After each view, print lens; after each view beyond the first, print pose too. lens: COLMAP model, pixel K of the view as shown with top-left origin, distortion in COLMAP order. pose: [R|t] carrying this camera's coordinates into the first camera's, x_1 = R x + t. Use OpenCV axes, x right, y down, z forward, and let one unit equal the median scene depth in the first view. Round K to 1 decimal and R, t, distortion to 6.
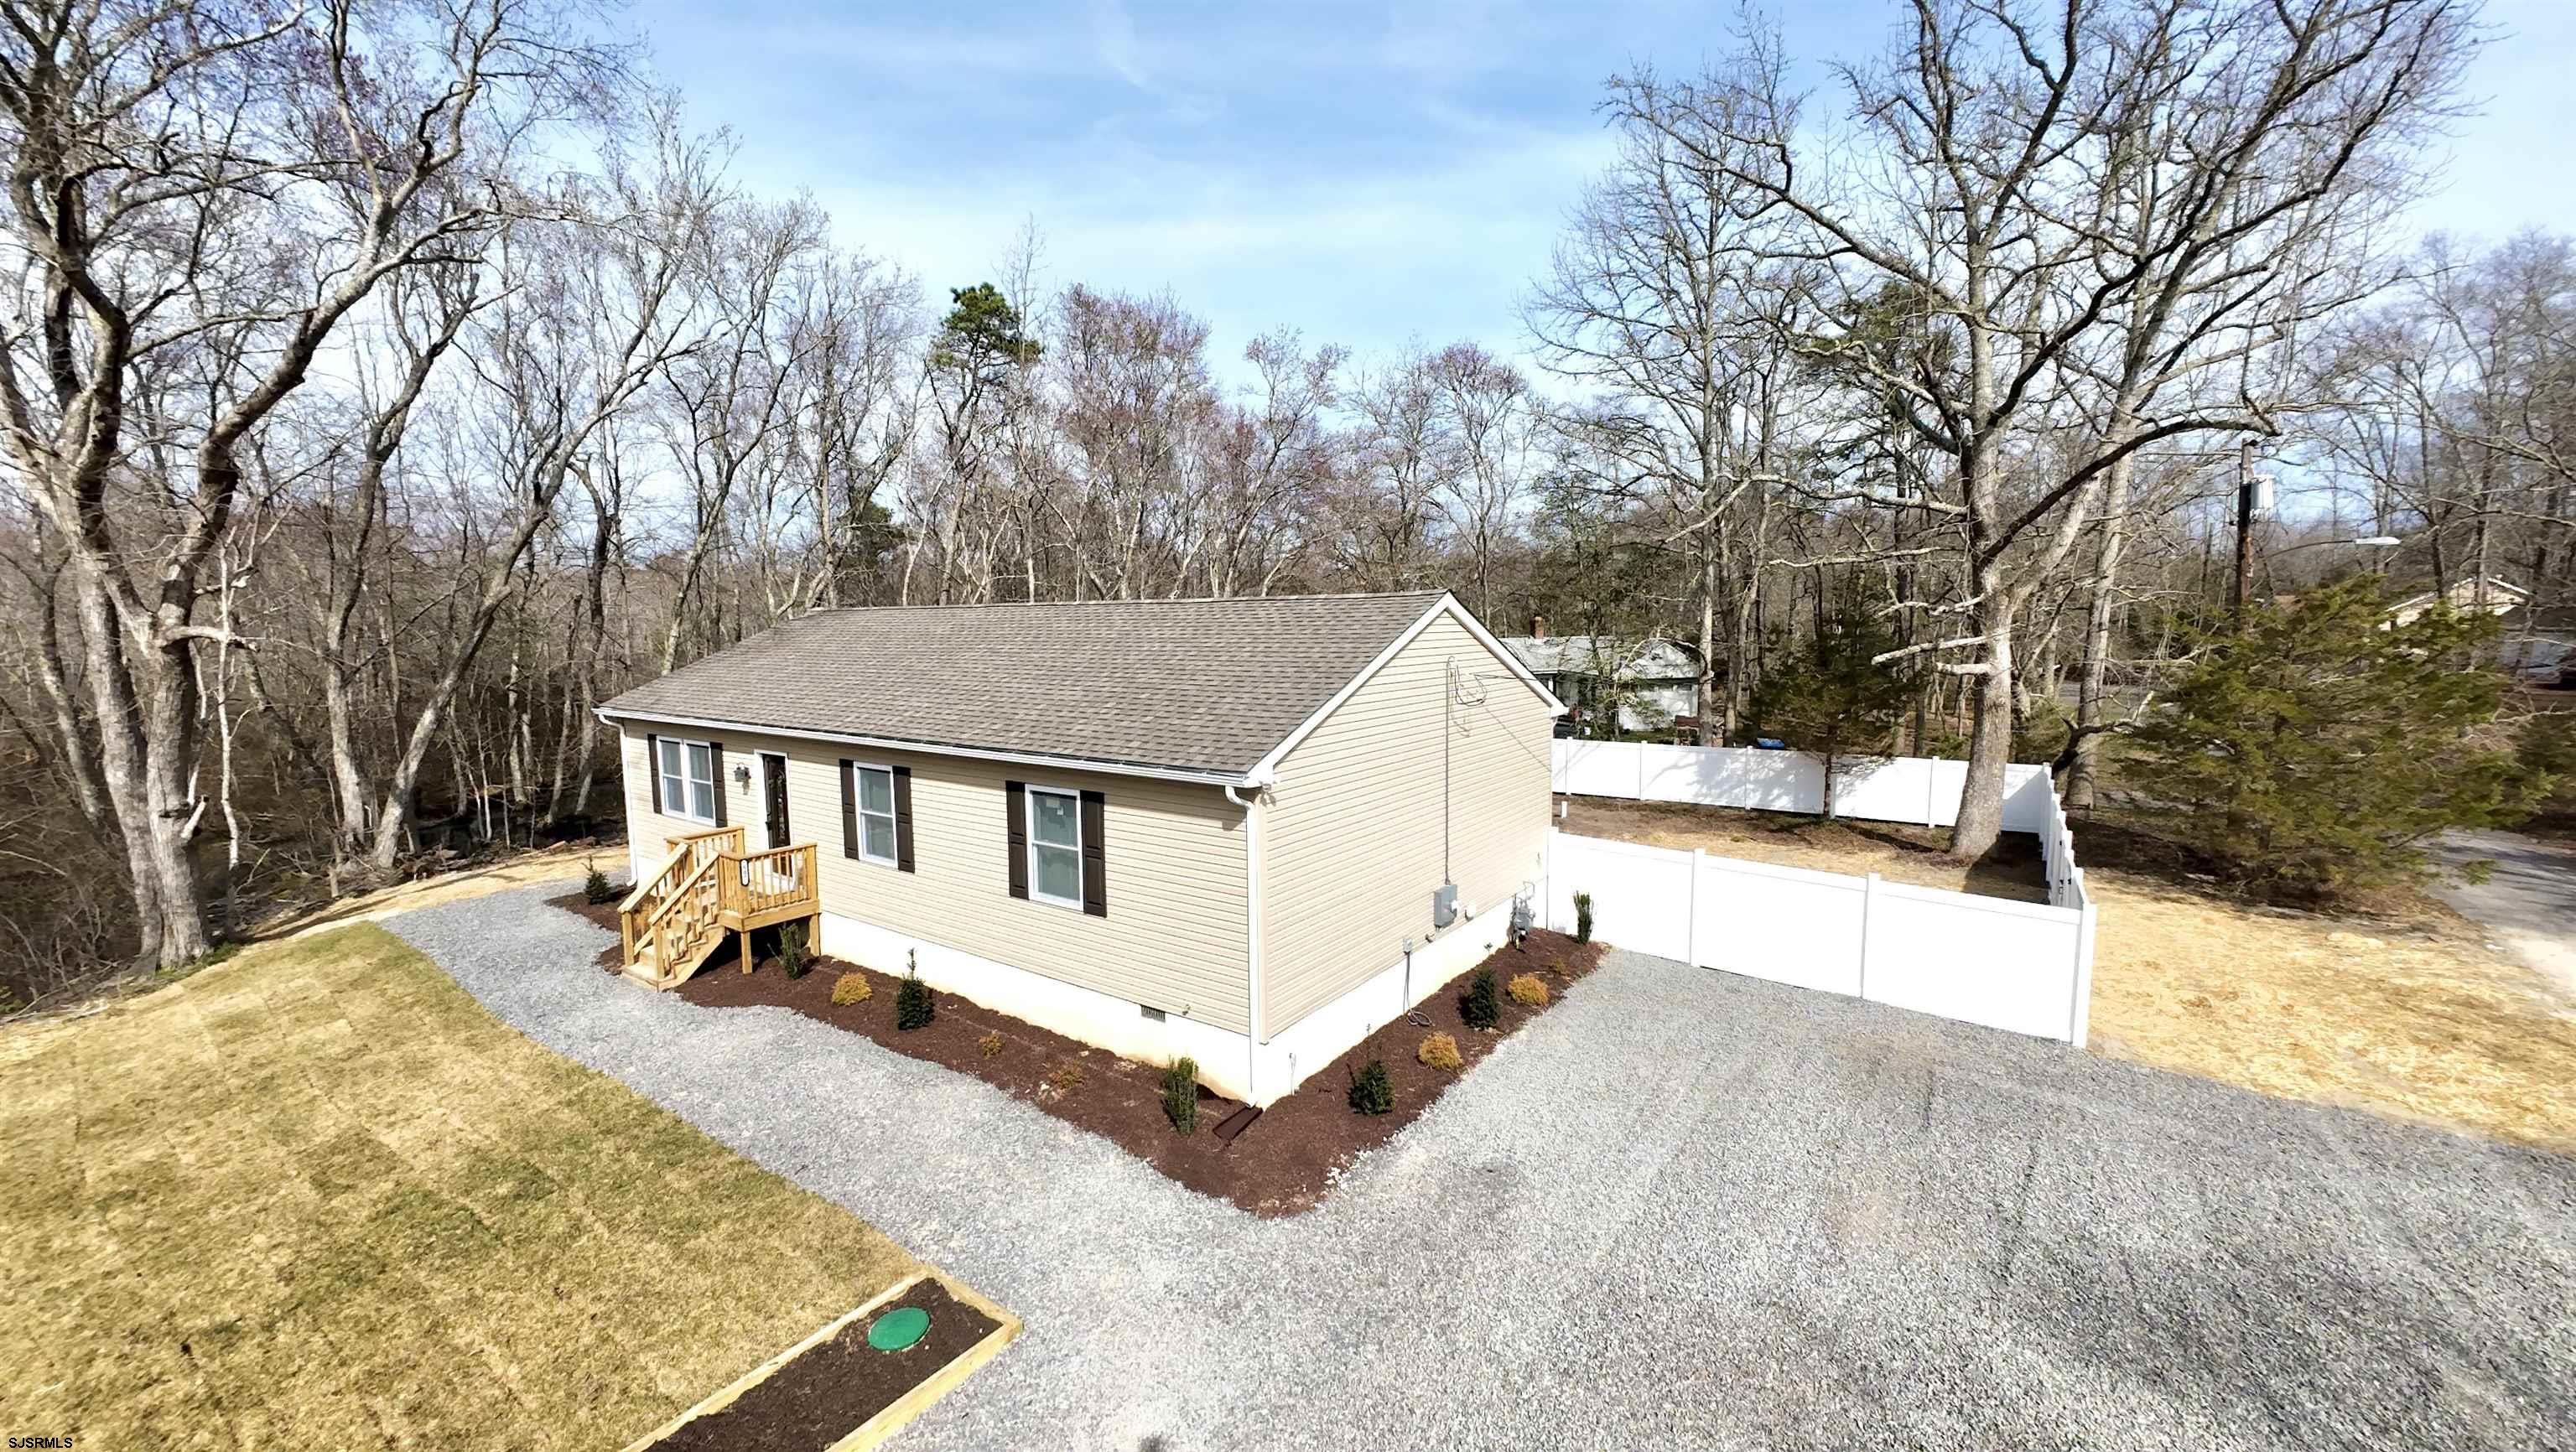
lens RADIAL K [[957.4, 0, 1314.5], [0, 957.4, 736.3], [0, 0, 1]] dist [-0.002461, 0.002836]
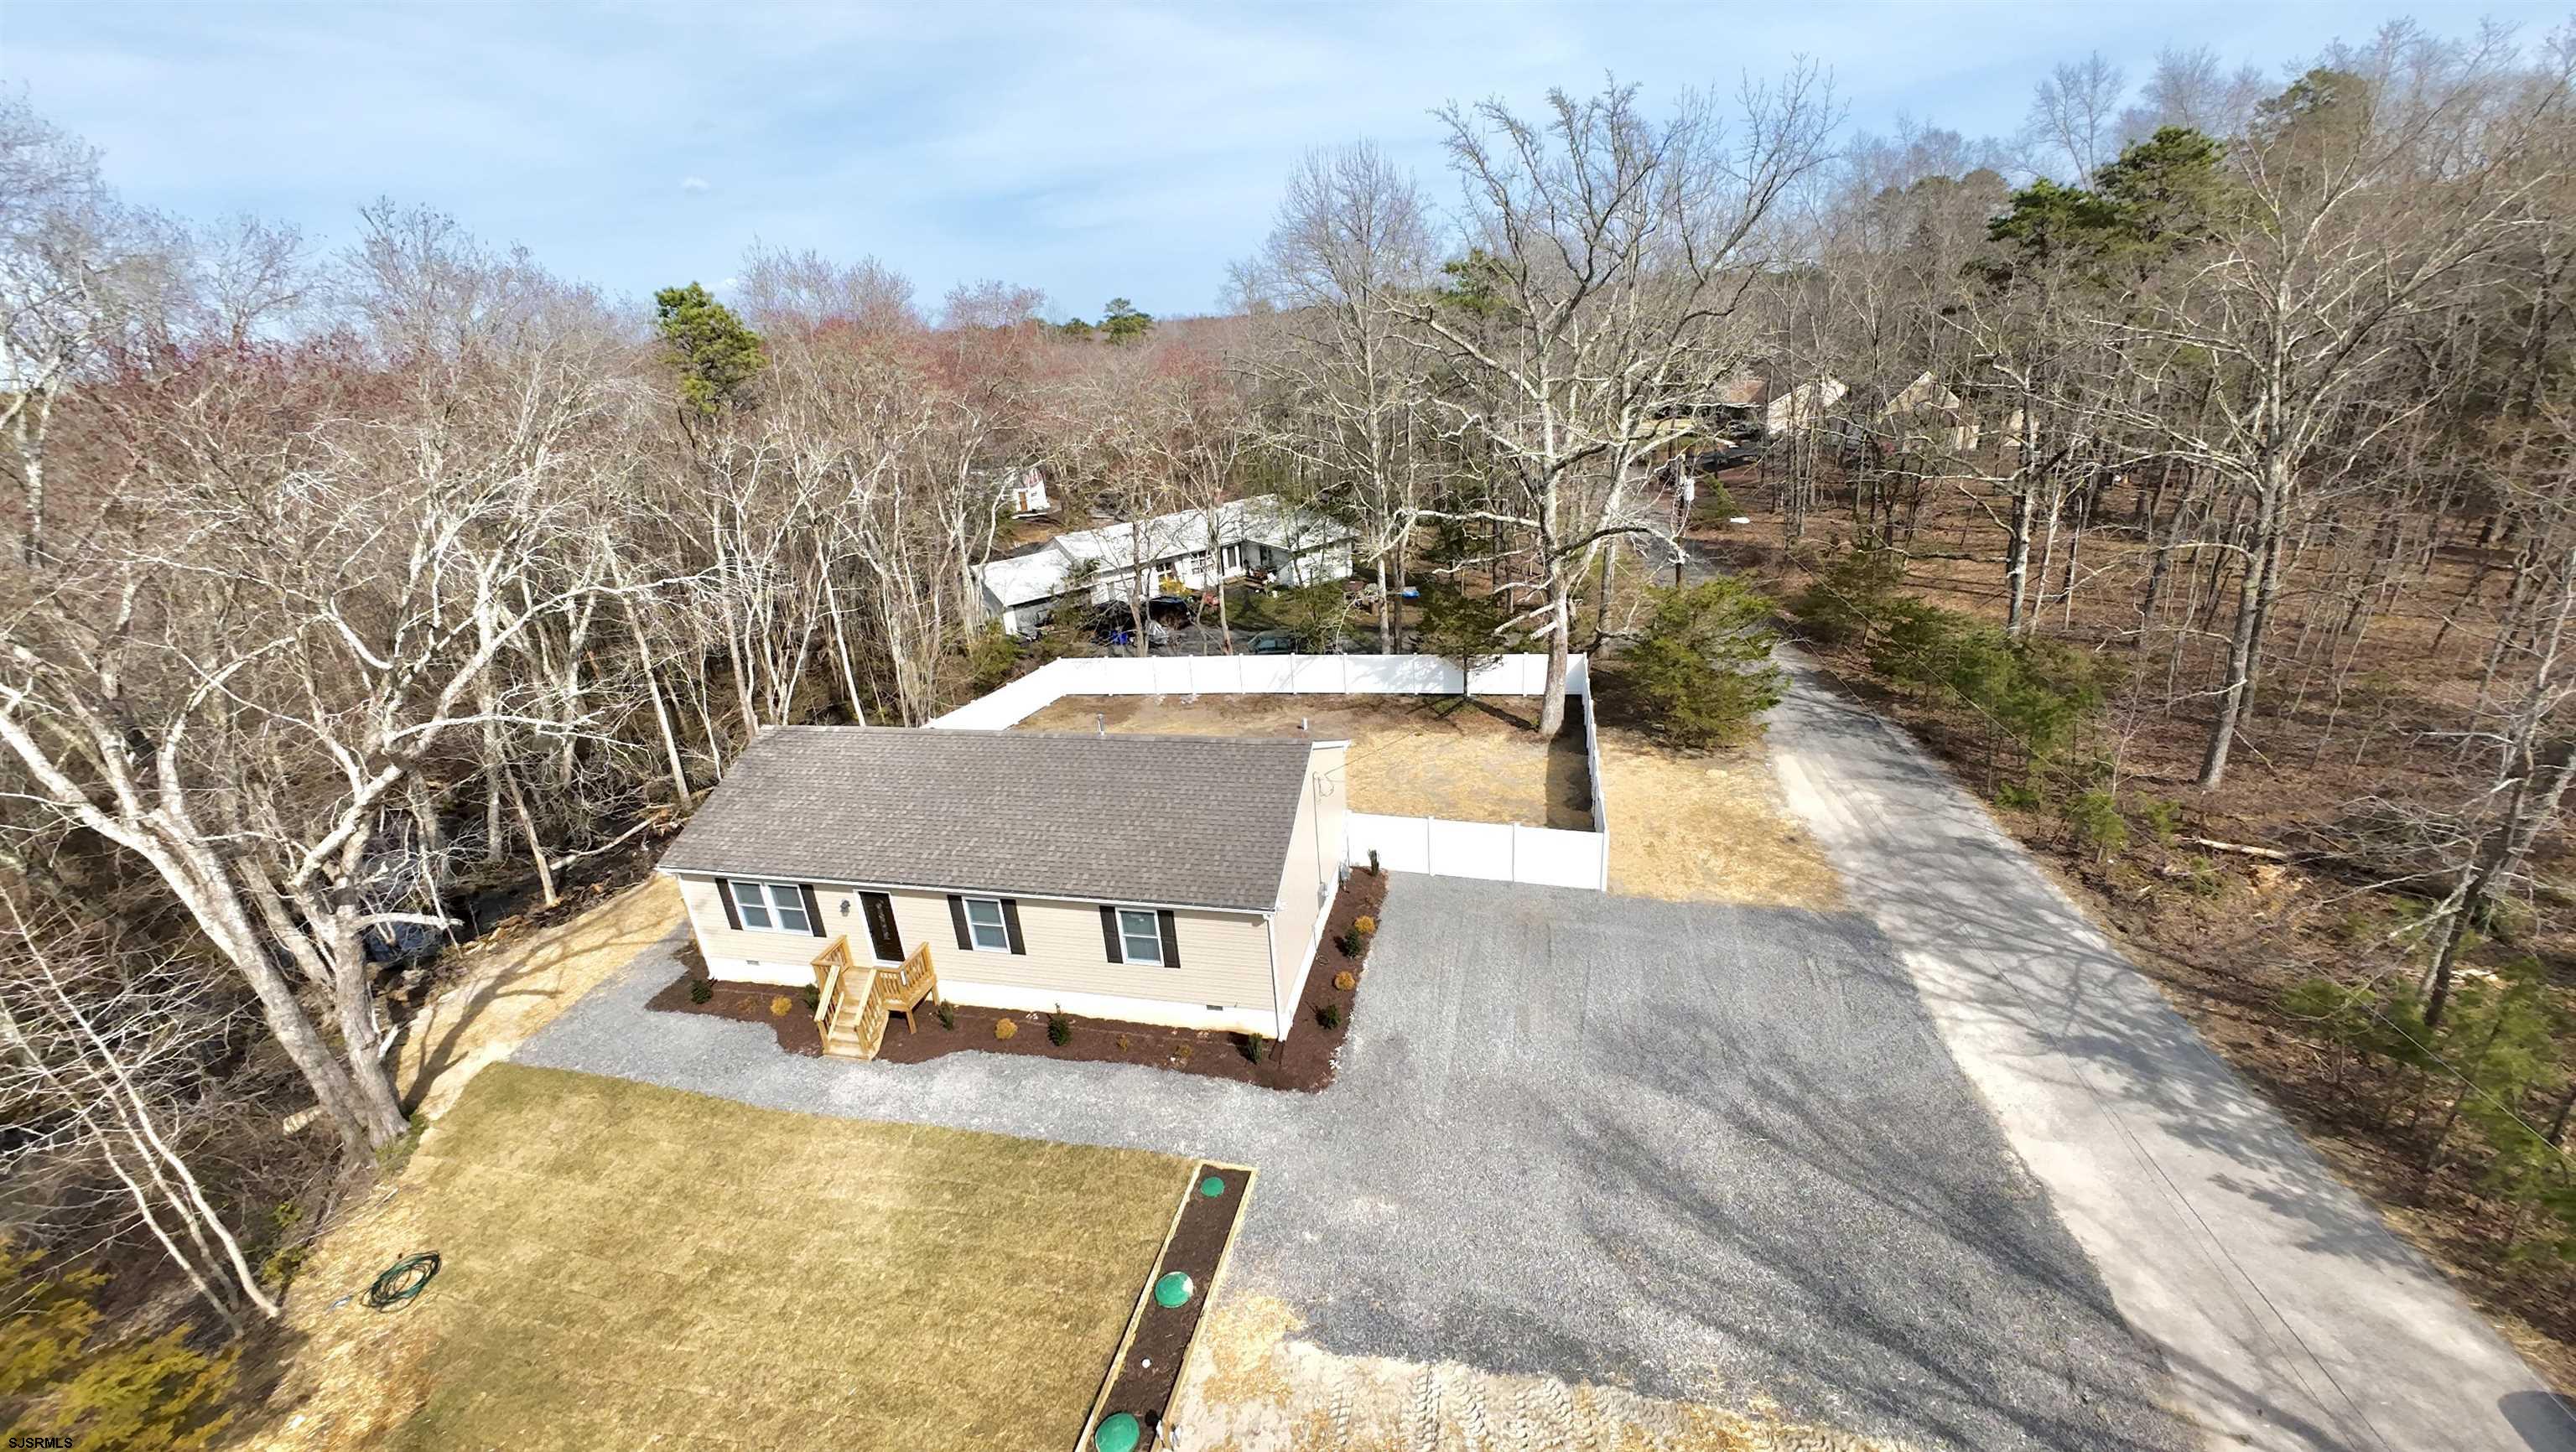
lens RADIAL K [[923.4, 0, 1288.0], [0, 923.4, 726.0], [0, 0, 1]] dist [0.000338, 0.000103]
pose [[0.930588, -0.186030, 0.315276, -0.470632], [0.101745, 0.958755, 0.265399, -0.682532], [-0.351645, -0.214899, 0.911133, -0.591501]]
